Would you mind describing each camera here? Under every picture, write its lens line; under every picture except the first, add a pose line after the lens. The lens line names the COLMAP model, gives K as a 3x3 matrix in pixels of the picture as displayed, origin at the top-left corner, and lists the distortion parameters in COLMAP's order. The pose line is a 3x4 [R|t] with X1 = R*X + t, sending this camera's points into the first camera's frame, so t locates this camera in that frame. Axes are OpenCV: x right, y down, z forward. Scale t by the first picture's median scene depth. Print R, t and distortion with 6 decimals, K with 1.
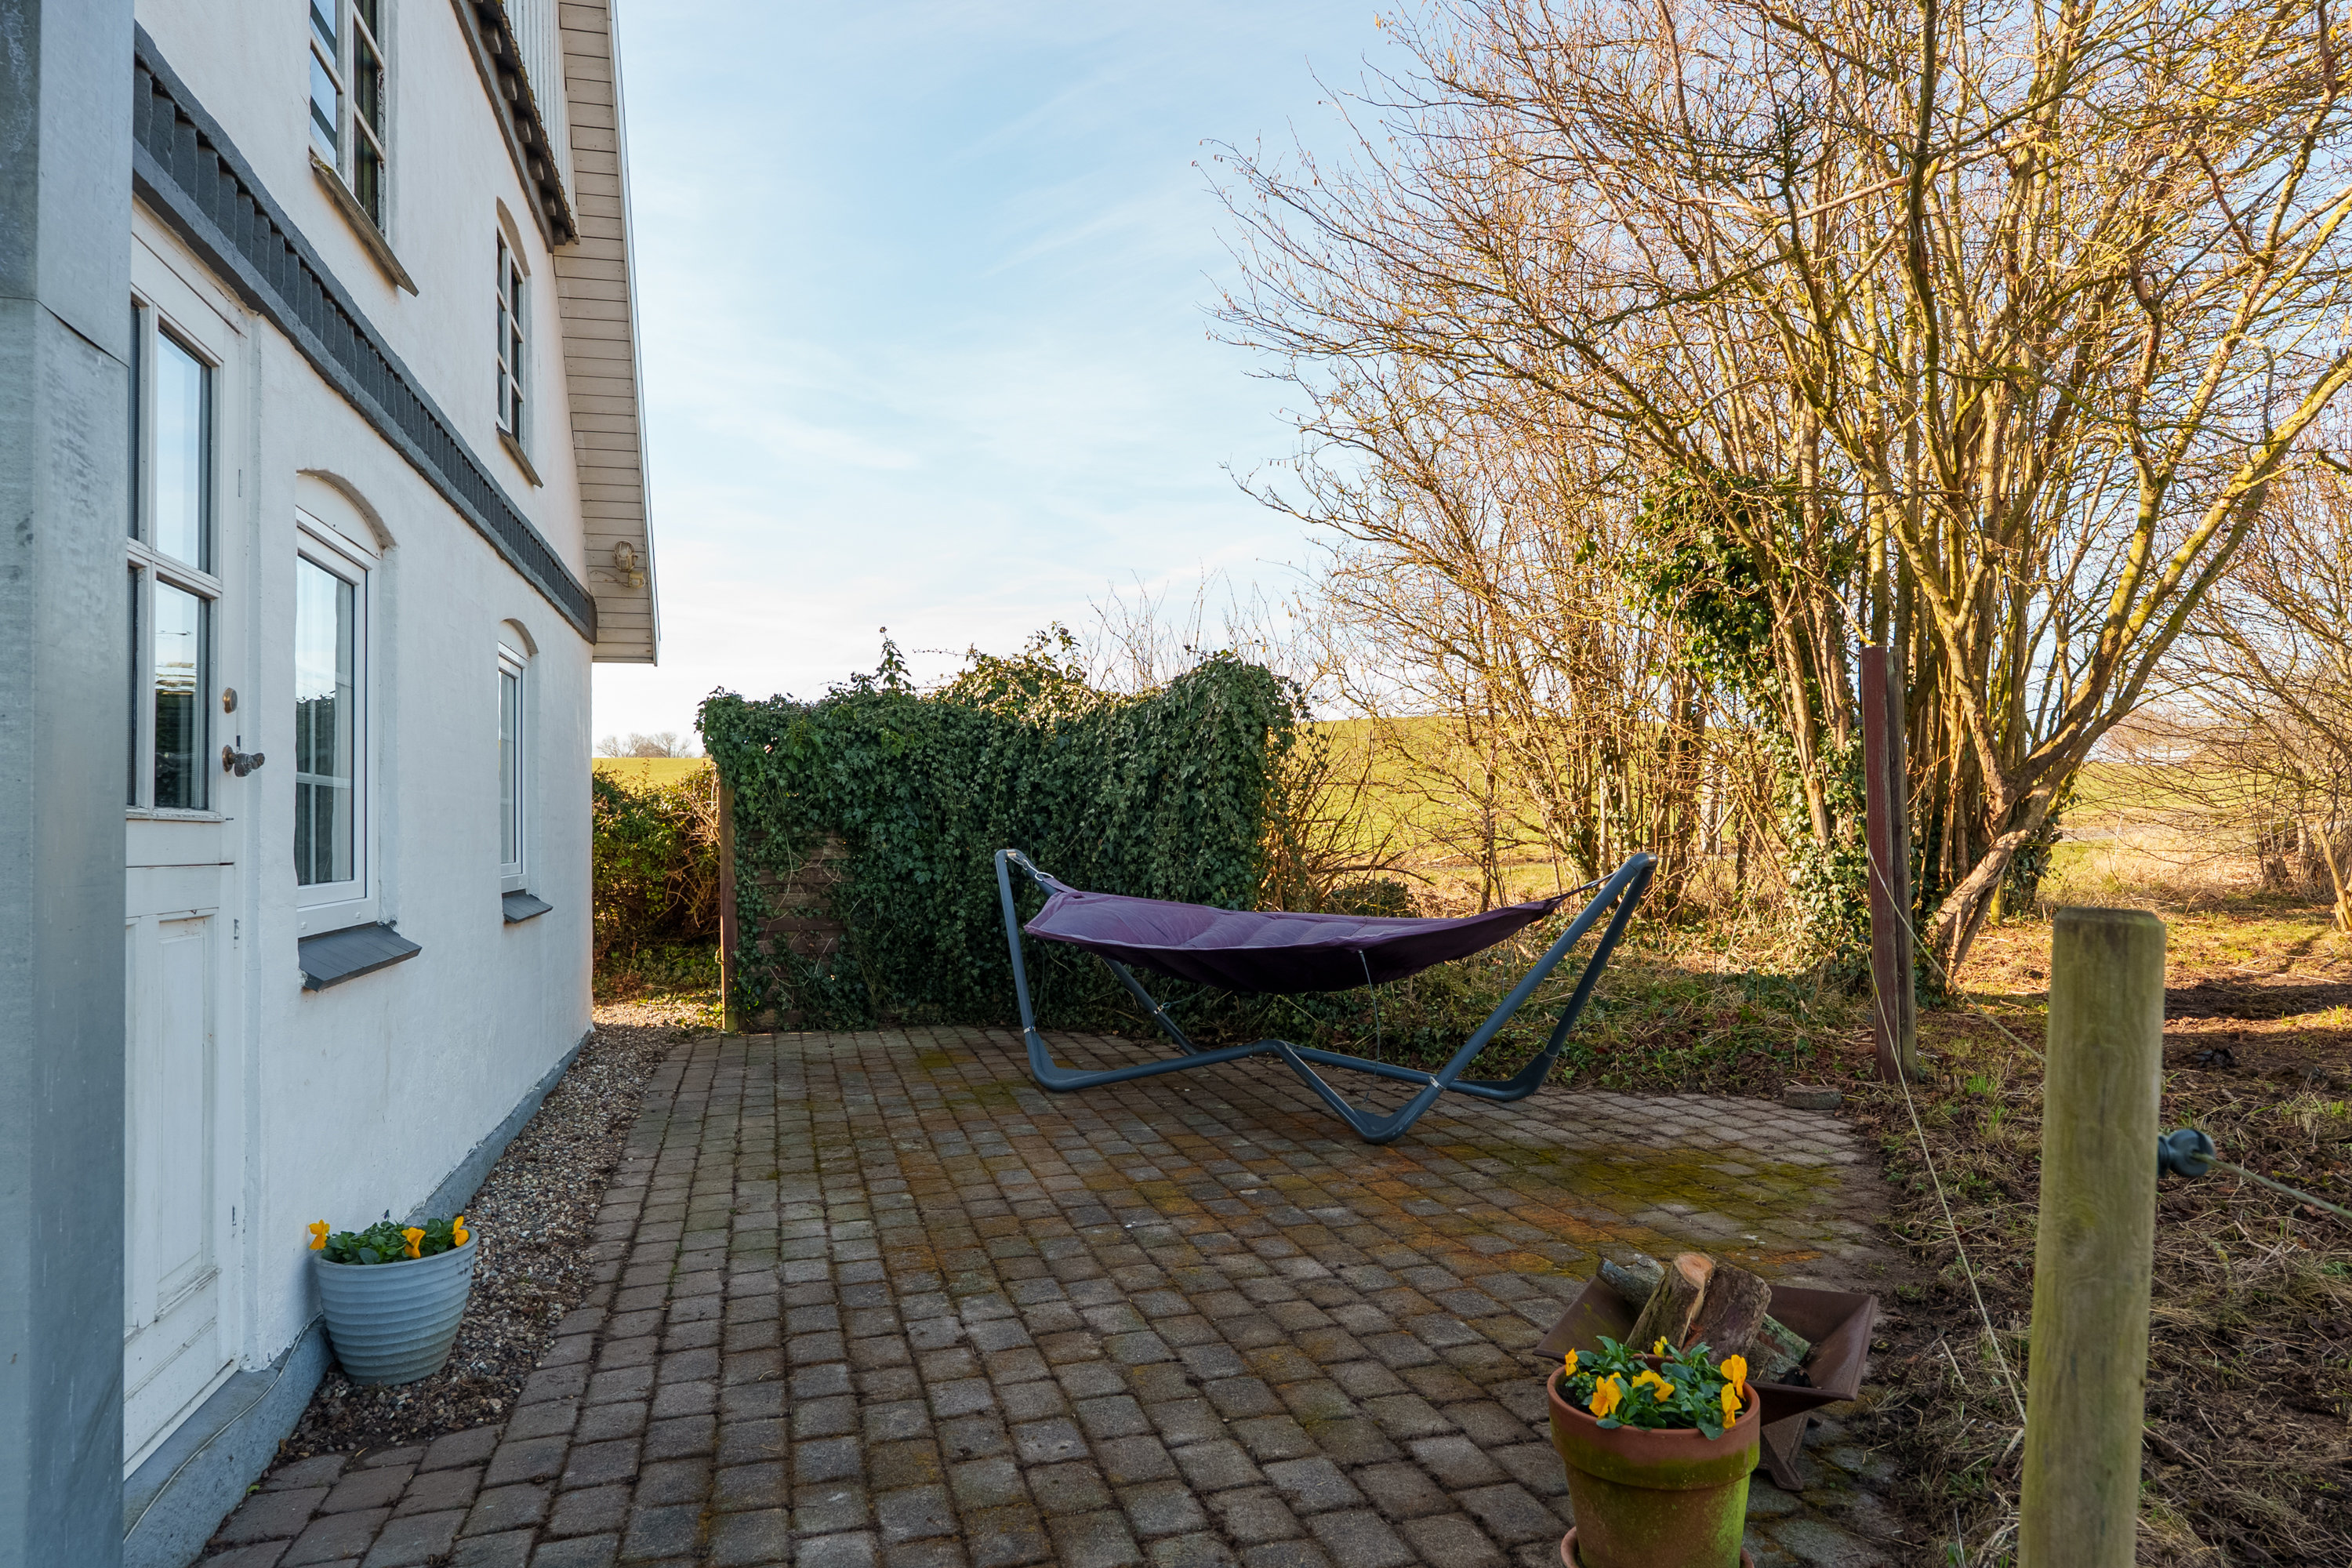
lens RADIAL K [[1499.7, 0, 1176.0], [0, 1499.7, 784.0], [0, 0, 1]] dist [-0.001836, -0.000219]
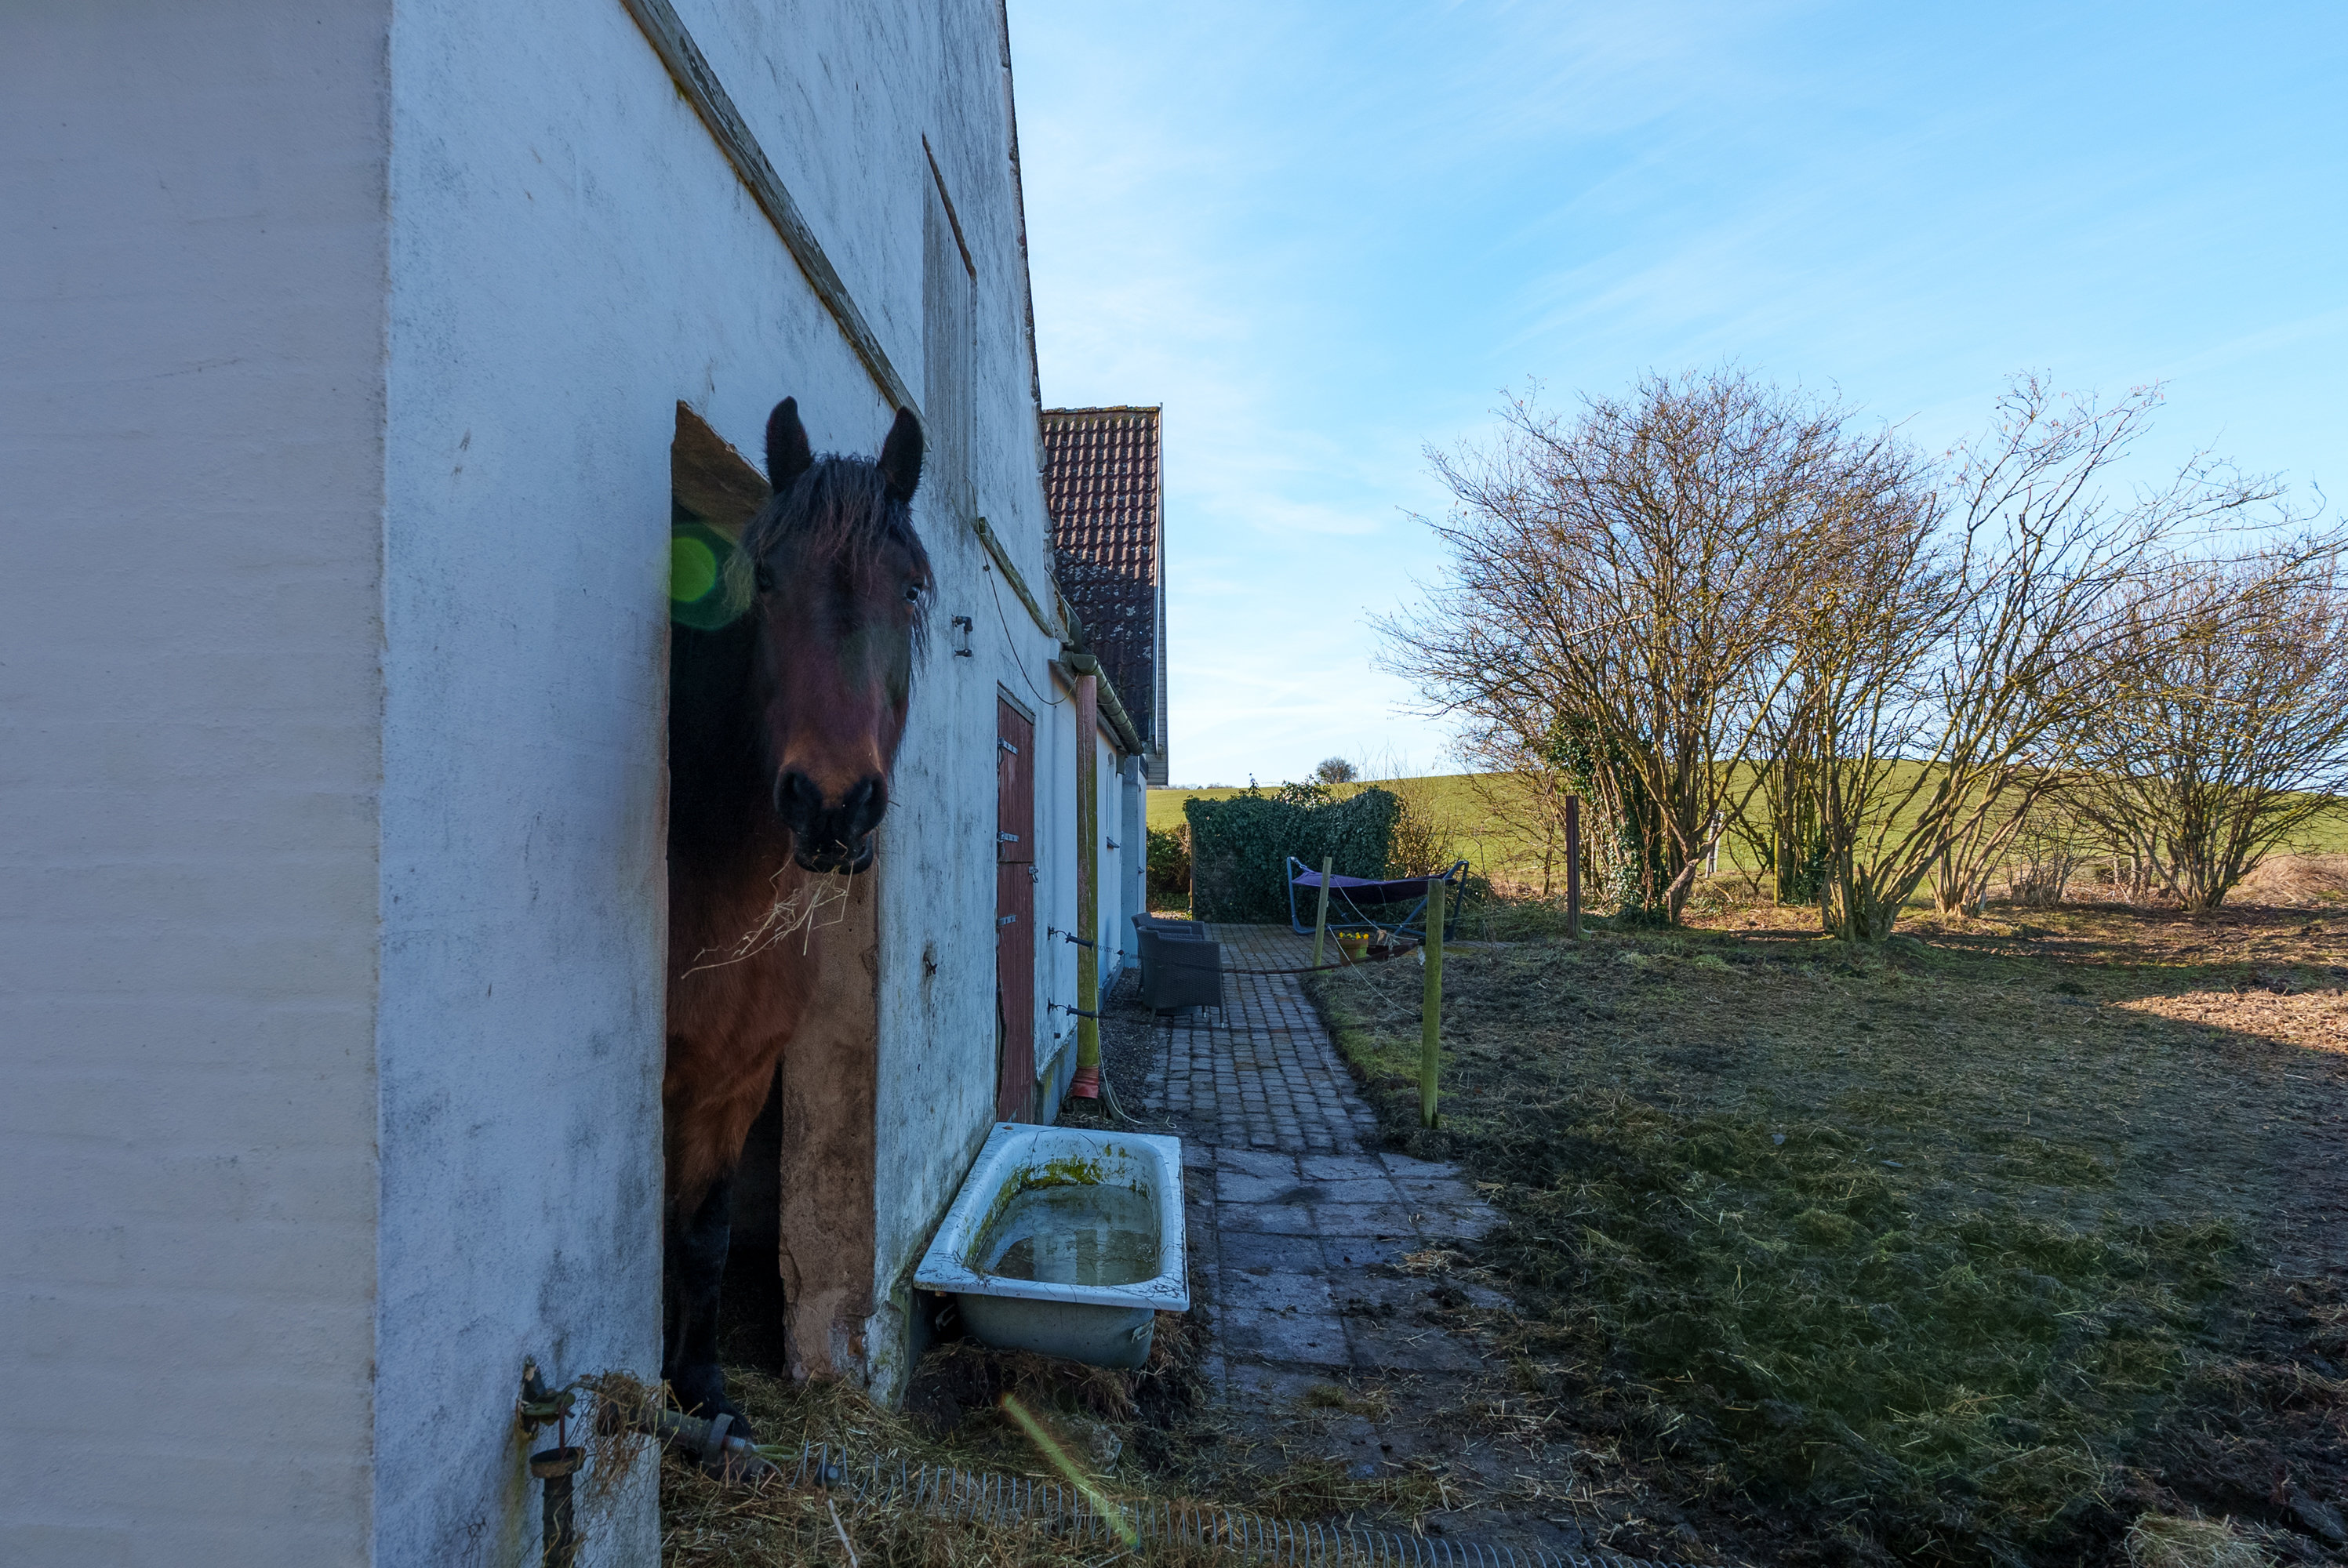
lens RADIAL K [[1306.9, 0, 1174.0], [0, 1306.9, 784.0], [0, 0, 1]] dist [0.000314, 0.000006]
pose [[0.962942, 0.006702, -0.269624, 0.301962], [-0.009729, 0.999904, -0.009893, -0.061272], [0.269531, 0.012149, 0.962915, -1.282781]]
